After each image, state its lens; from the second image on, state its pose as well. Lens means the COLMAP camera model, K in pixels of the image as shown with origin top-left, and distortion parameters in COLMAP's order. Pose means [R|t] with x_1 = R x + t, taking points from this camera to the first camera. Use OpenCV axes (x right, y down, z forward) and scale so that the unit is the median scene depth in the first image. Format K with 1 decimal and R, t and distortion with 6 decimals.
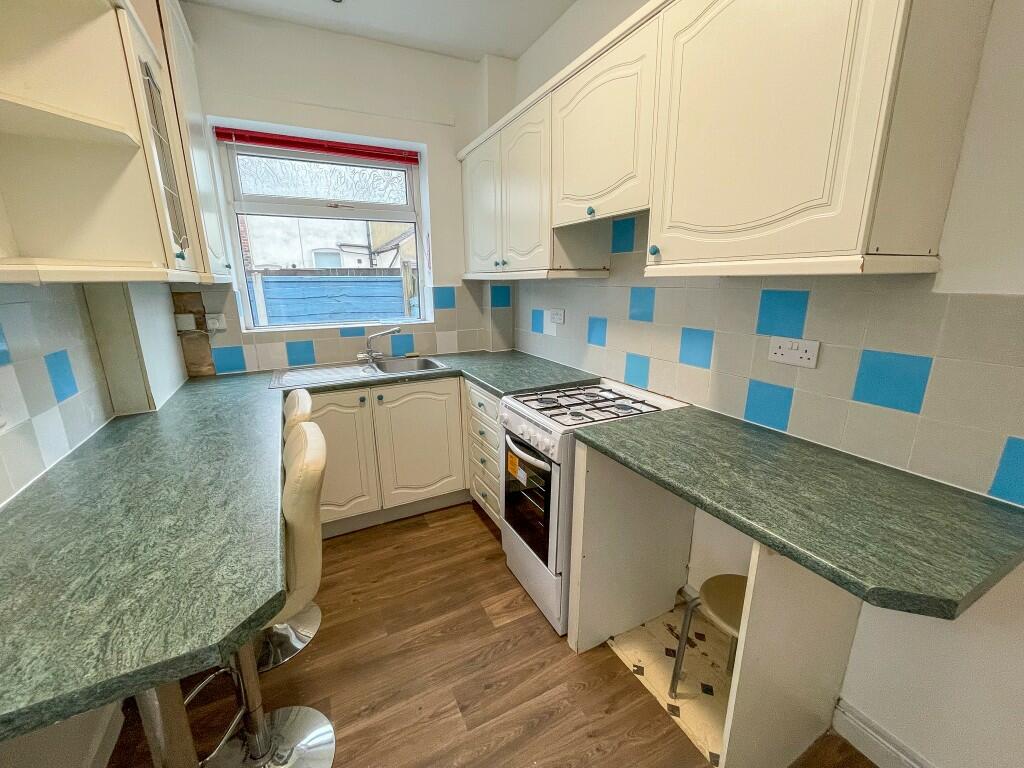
lens RADIAL K [[412.1, 0, 508.1], [0, 412.1, 382.7], [0, 0, 1]] dist [-0.002528, 0.000360]
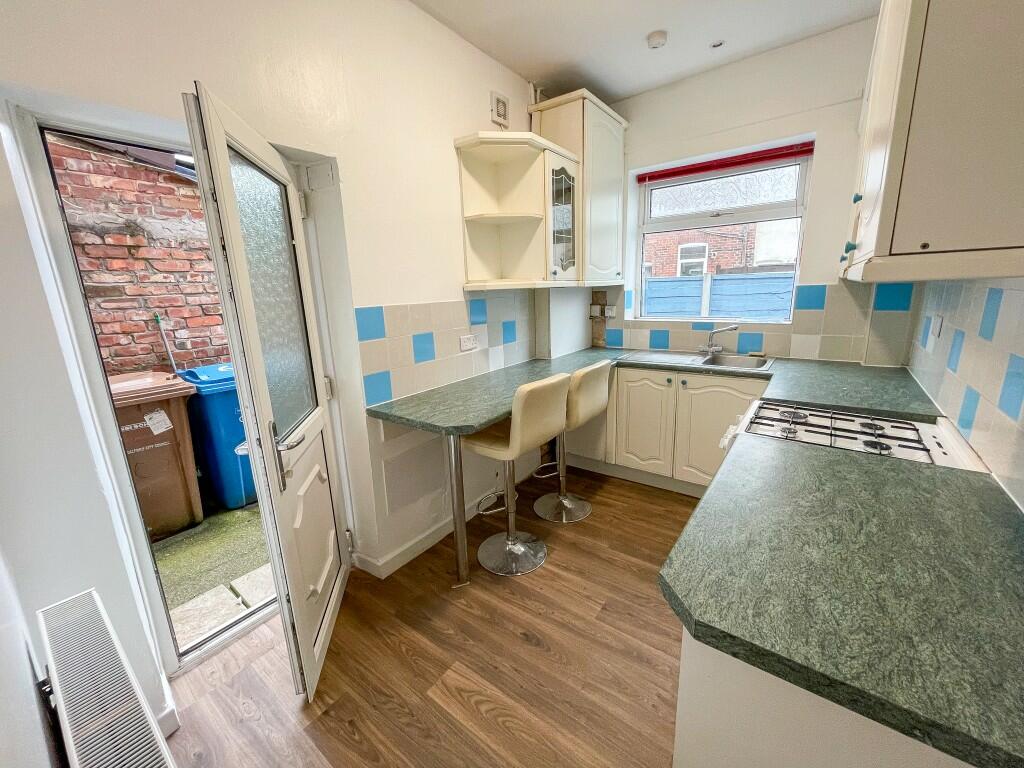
lens RADIAL K [[412.1, 0, 515.0], [0, 412.1, 384.4], [0, 0, 1]] dist [-0.002528, 0.000360]
pose [[0.446768, 0.200978, -0.871783, 0.485741], [-0.185932, 0.974023, 0.129263, -0.019745], [0.875116, 0.104342, 0.472530, 0.026867]]
